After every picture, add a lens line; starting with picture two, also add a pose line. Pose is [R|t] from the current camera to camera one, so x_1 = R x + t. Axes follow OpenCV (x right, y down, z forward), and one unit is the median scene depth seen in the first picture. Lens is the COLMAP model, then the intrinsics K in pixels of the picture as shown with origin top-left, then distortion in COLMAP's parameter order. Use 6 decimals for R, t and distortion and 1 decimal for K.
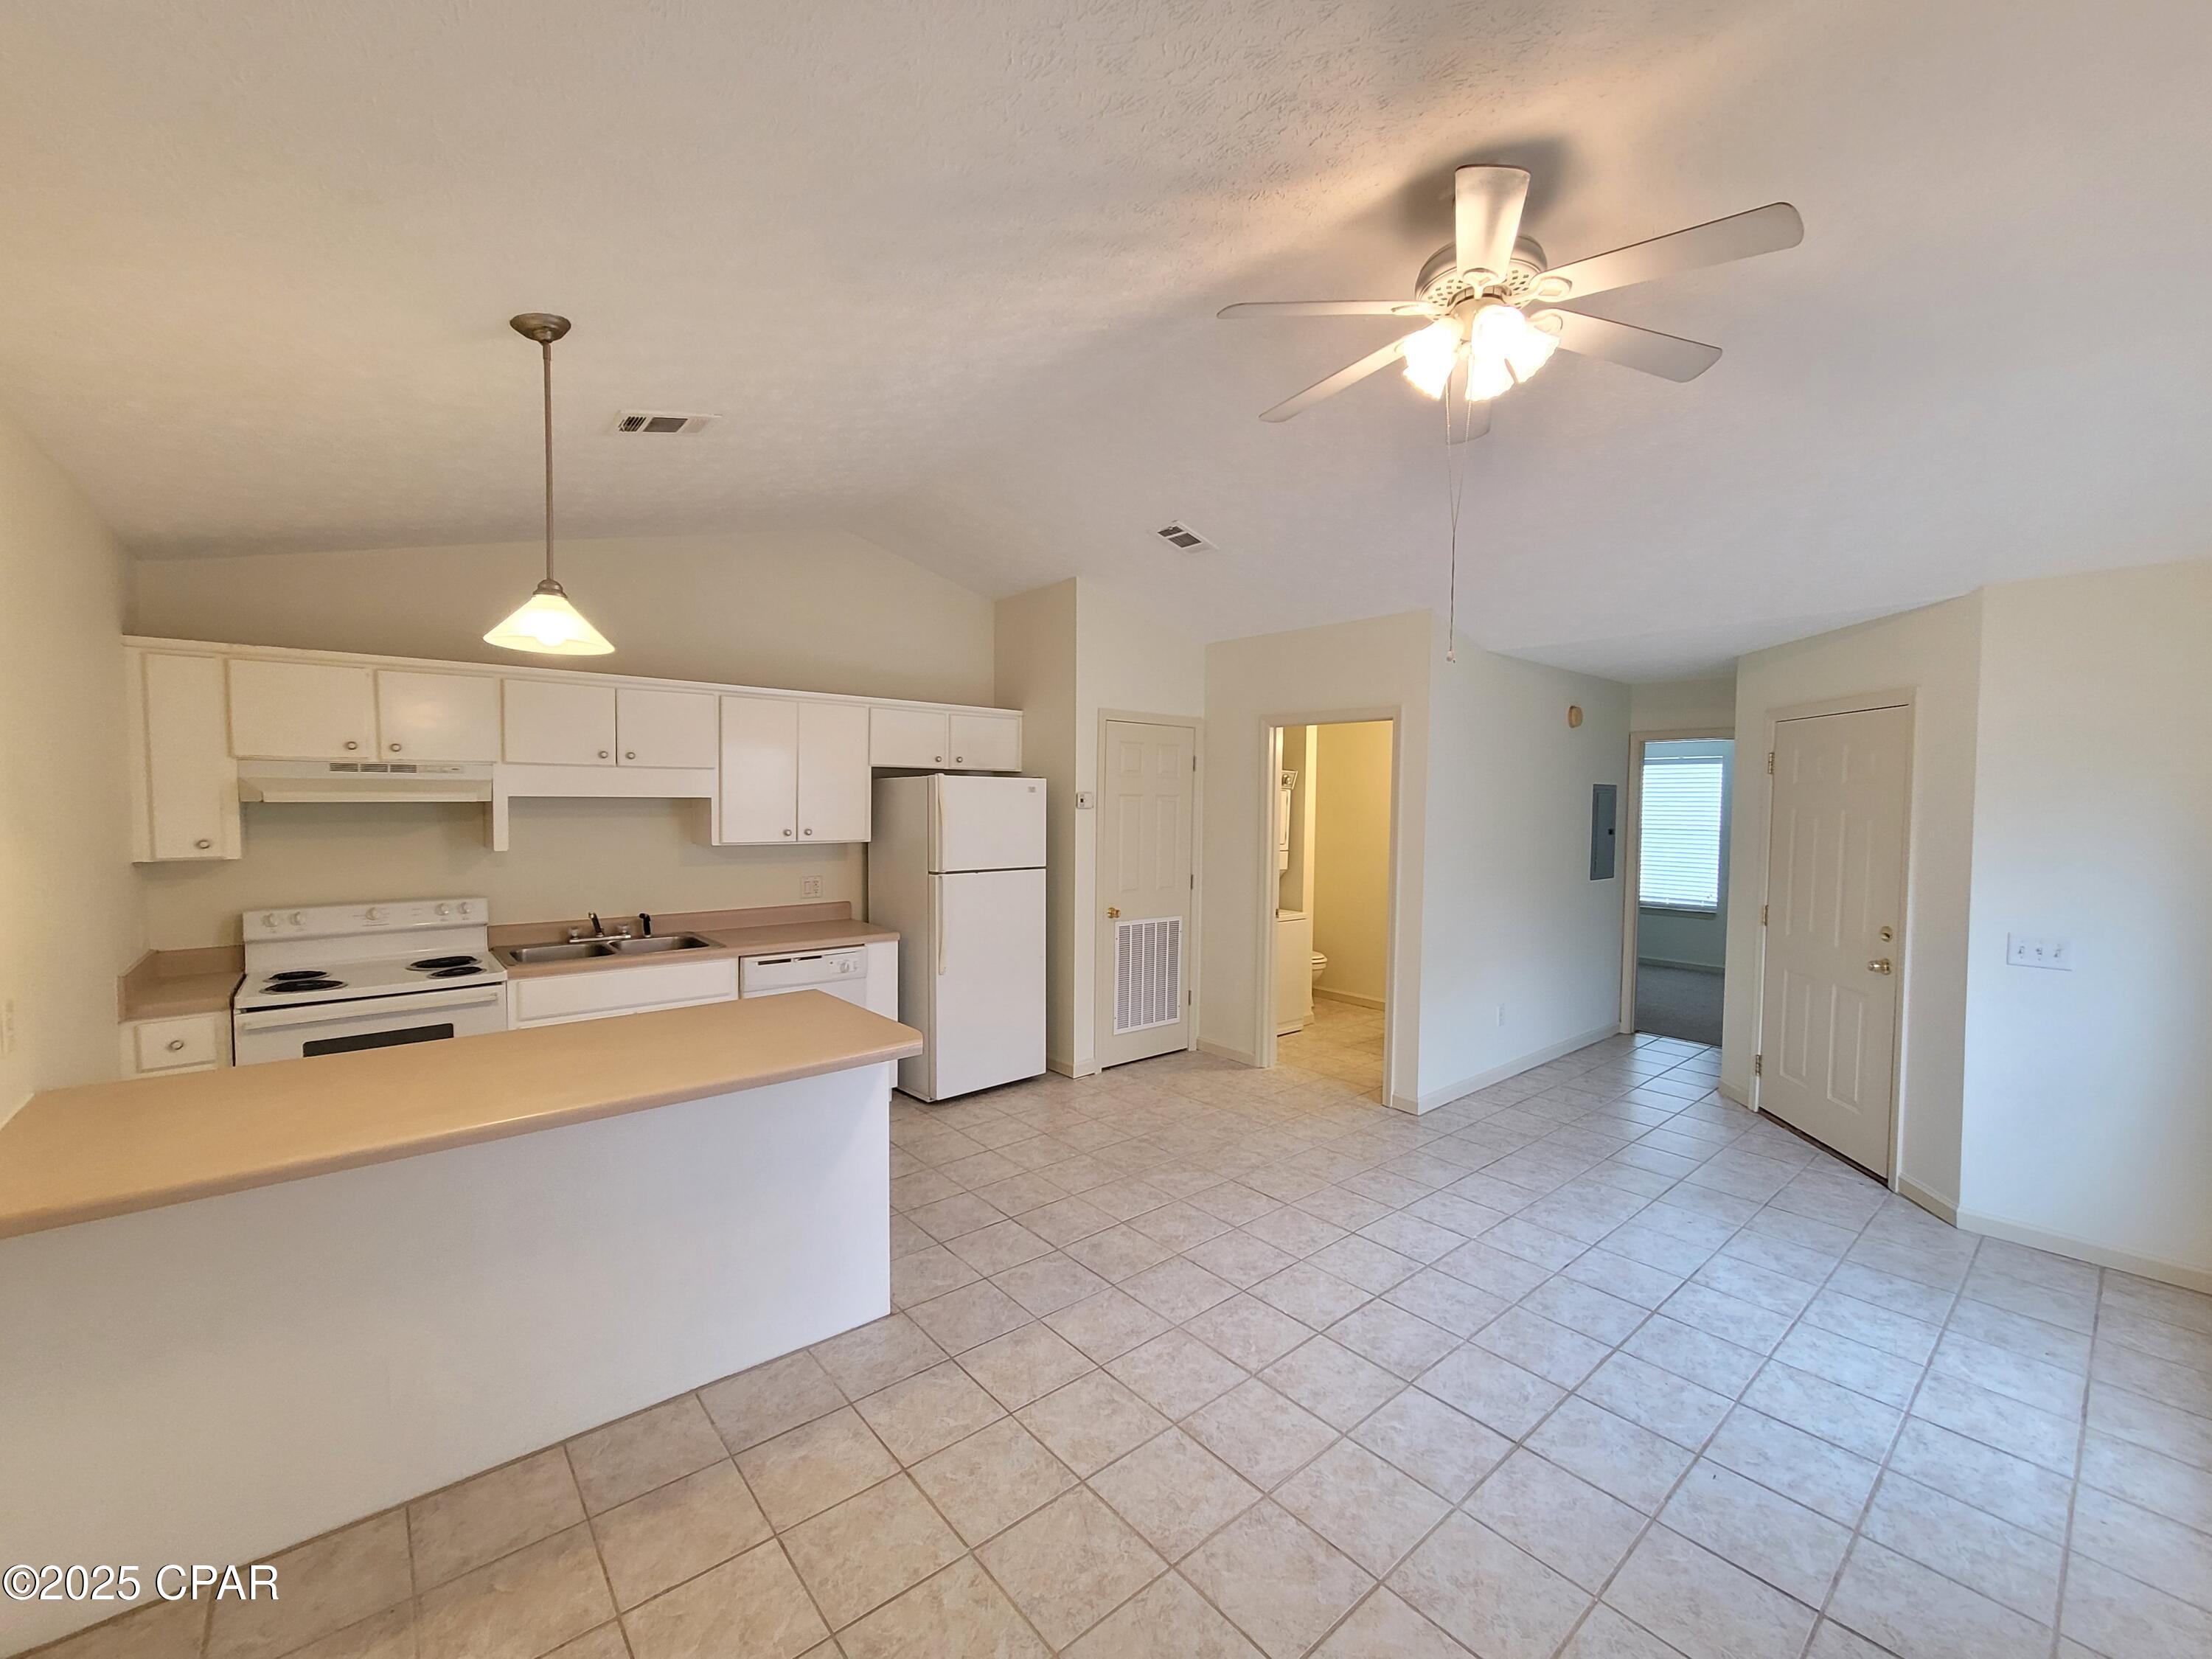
lens RADIAL K [[900.4, 0, 1122.7], [0, 900.4, 836.3], [0, 0, 1]] dist [0.000160, 0.000633]
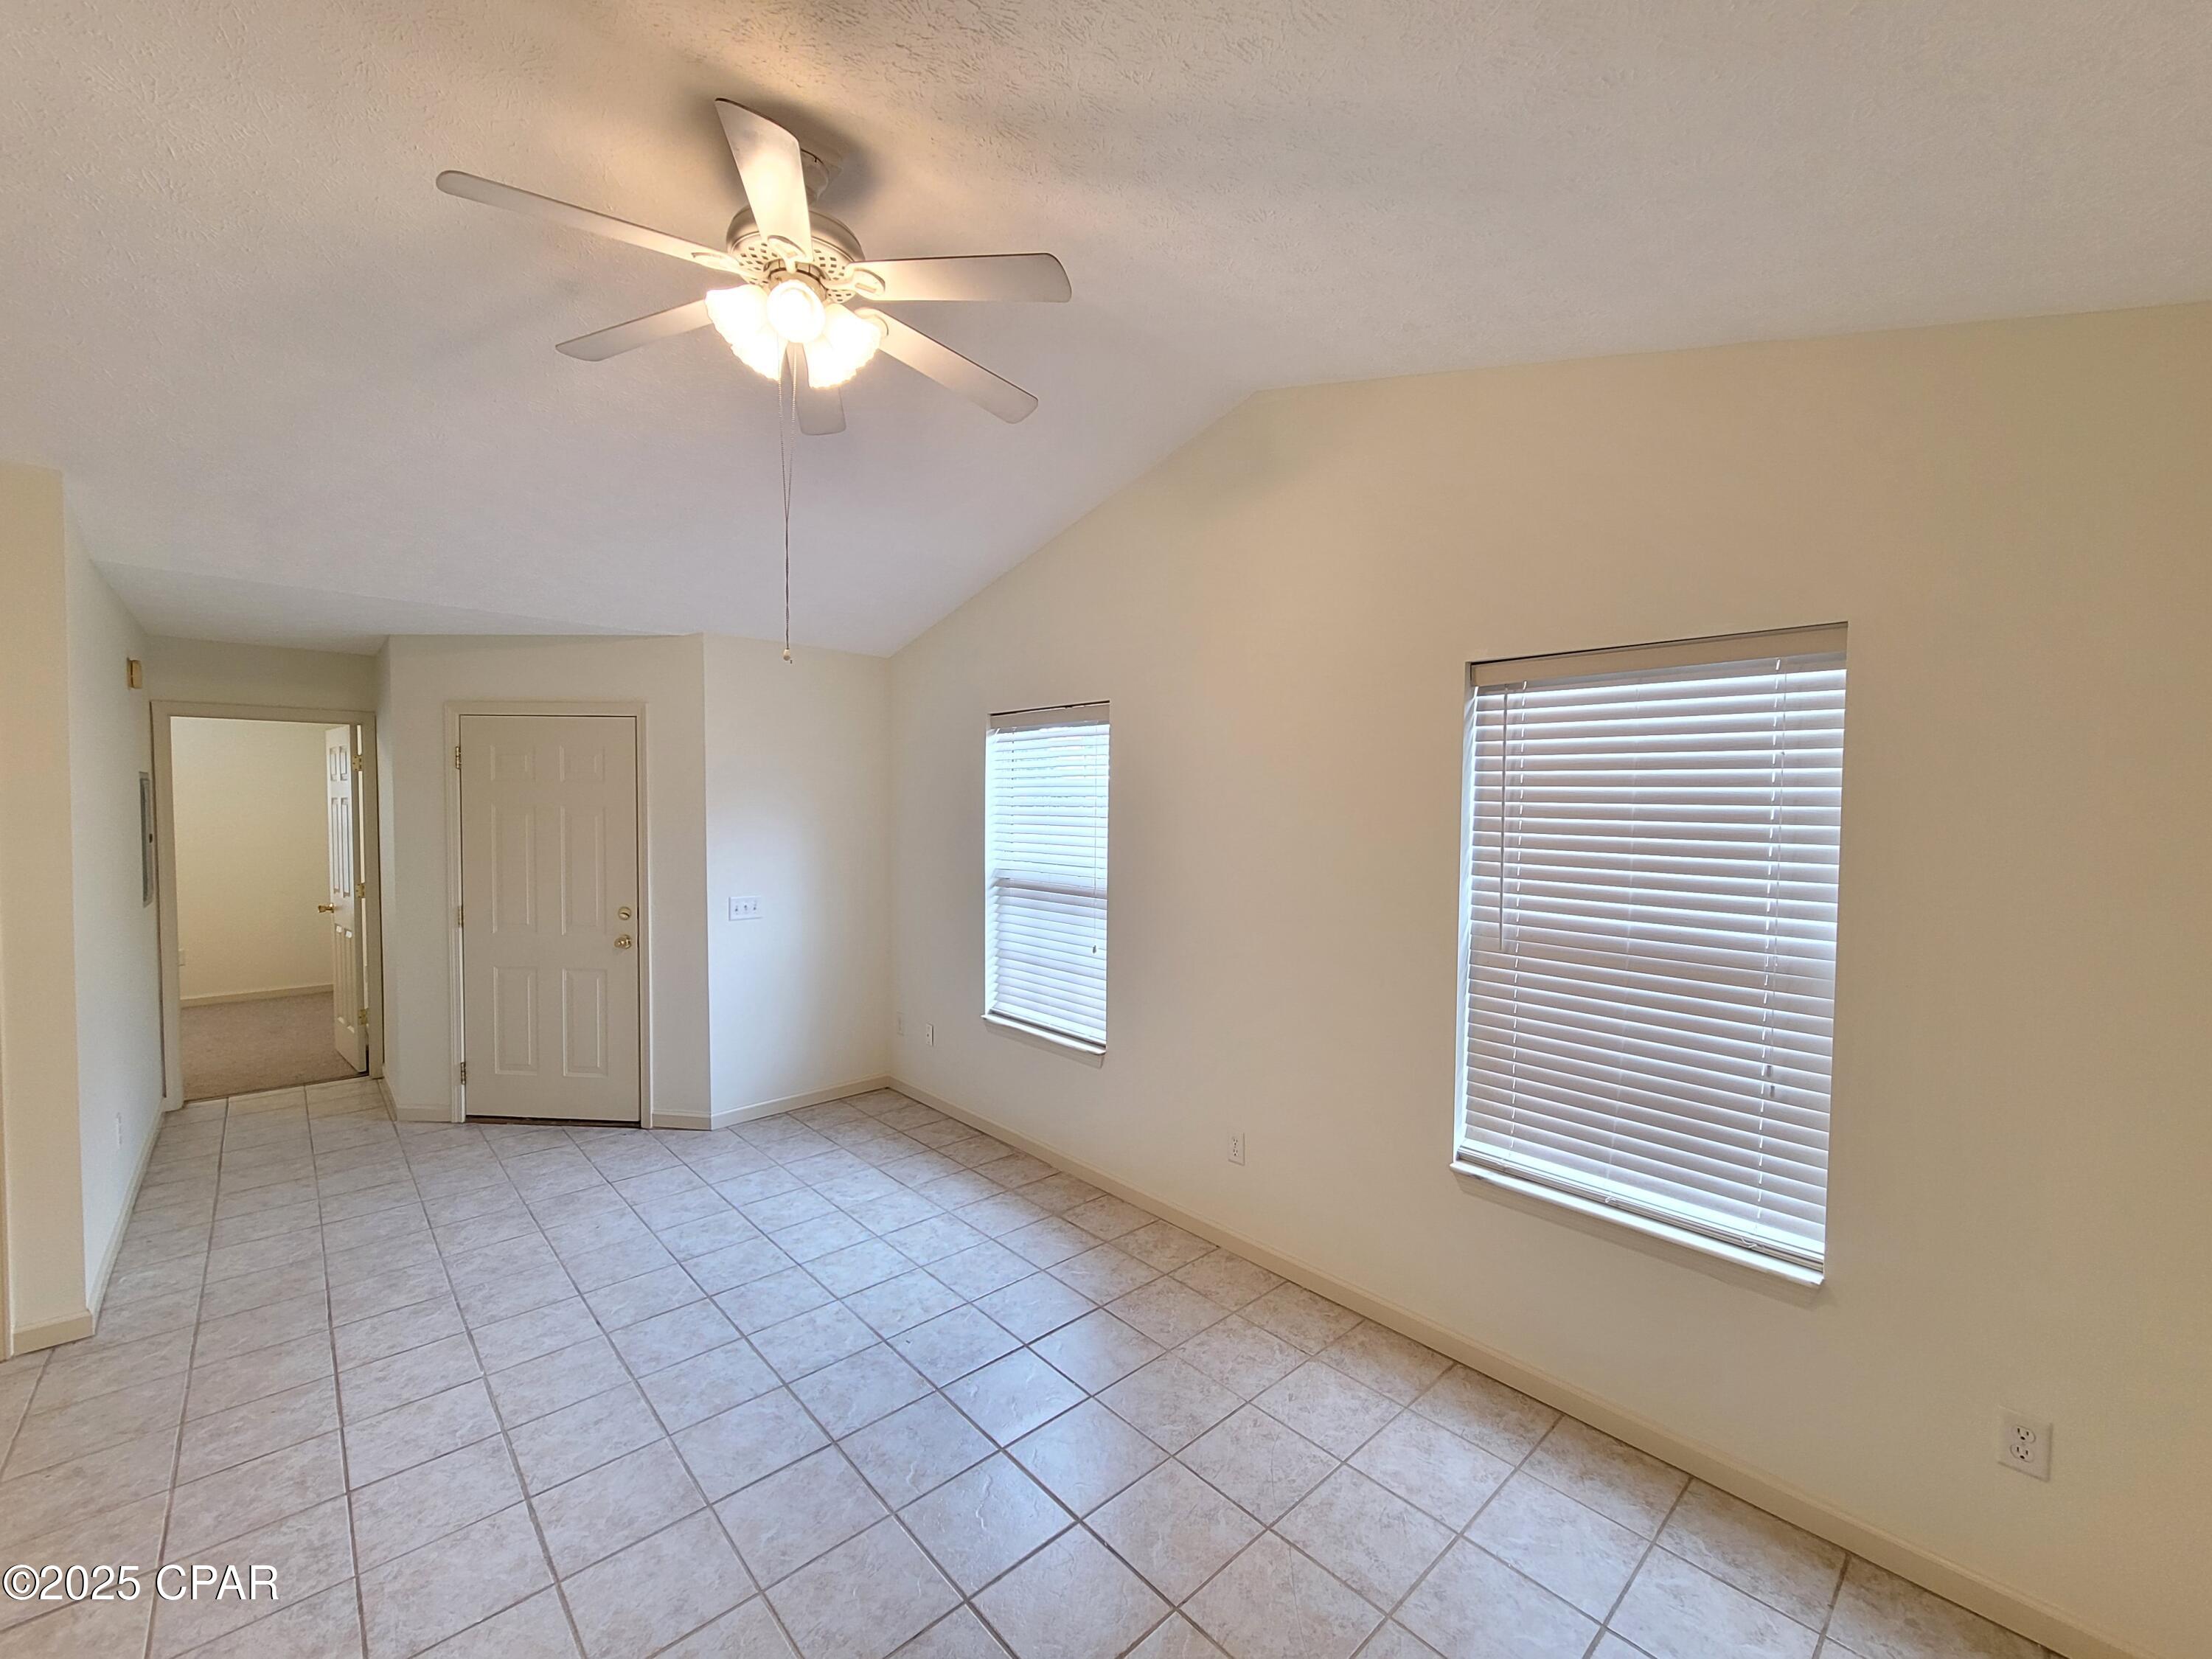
lens RADIAL K [[900.4, 0, 1118.9], [0, 900.4, 835.7], [0, 0, 1]] dist [0.000160, 0.000633]
pose [[-0.039551, -0.050805, 0.997925, -0.360048], [0.032190, 0.998123, 0.052091, -0.034609], [-0.998699, 0.034183, -0.037841, 0.449022]]
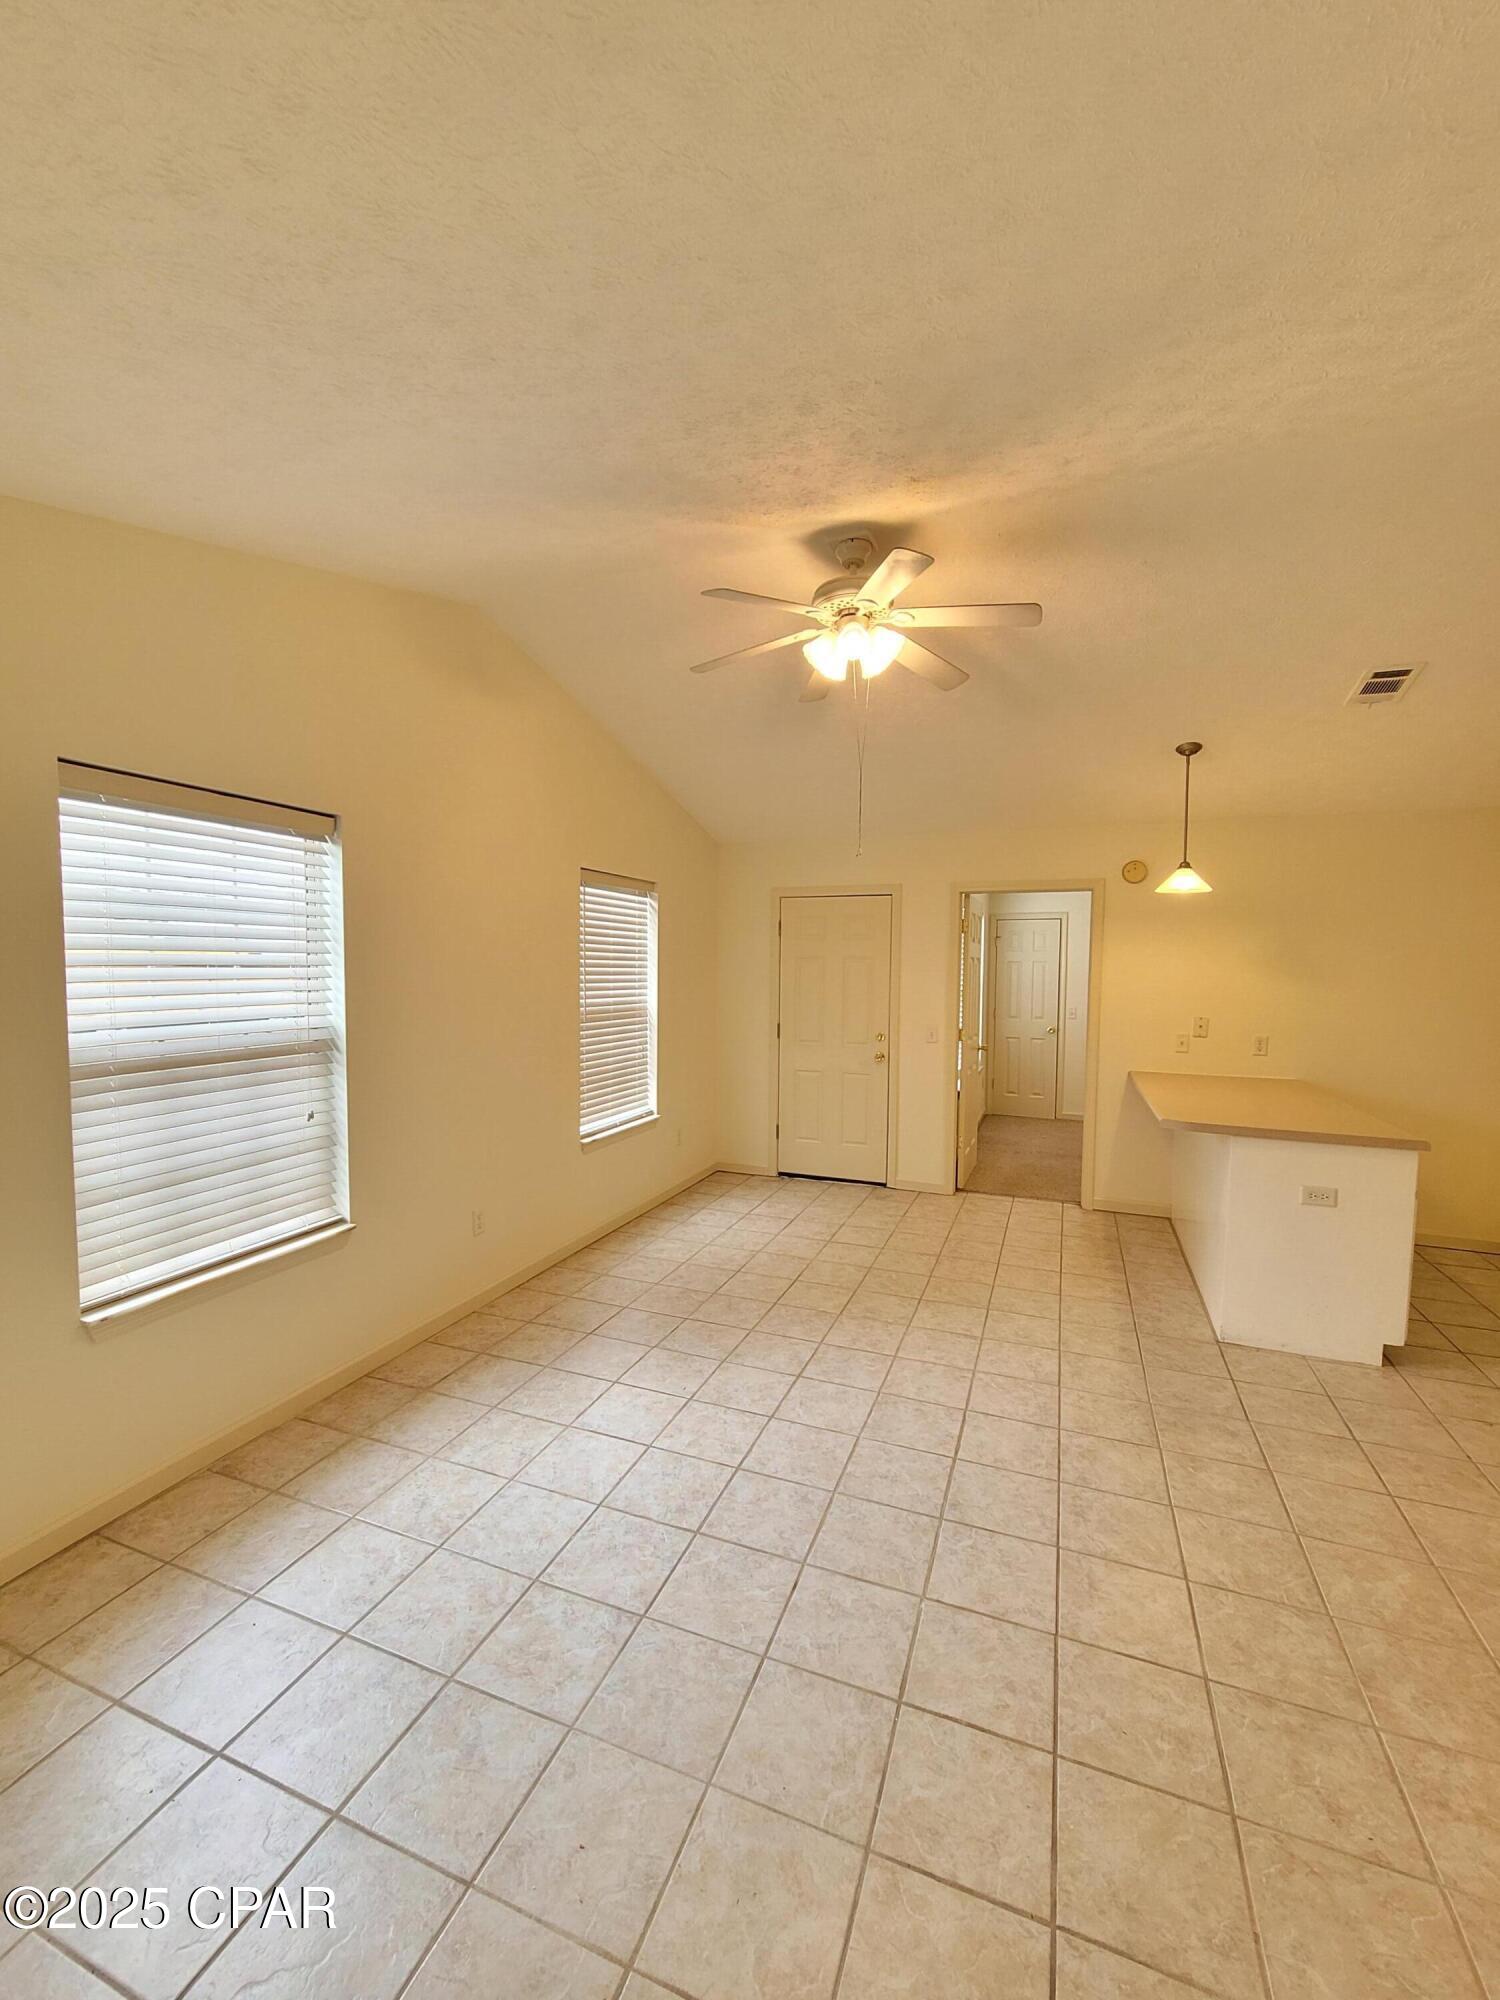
lens RADIAL K [[814.1, 0, 742.9], [0, 814.1, 1014.7], [0, 0, 1]] dist [0.000160, 0.000633]
pose [[-0.885670, 0.009356, -0.464221, 0.743501], [-0.037947, 0.994994, 0.092450, -0.031005], [0.462762, 0.099495, -0.880881, 1.356621]]
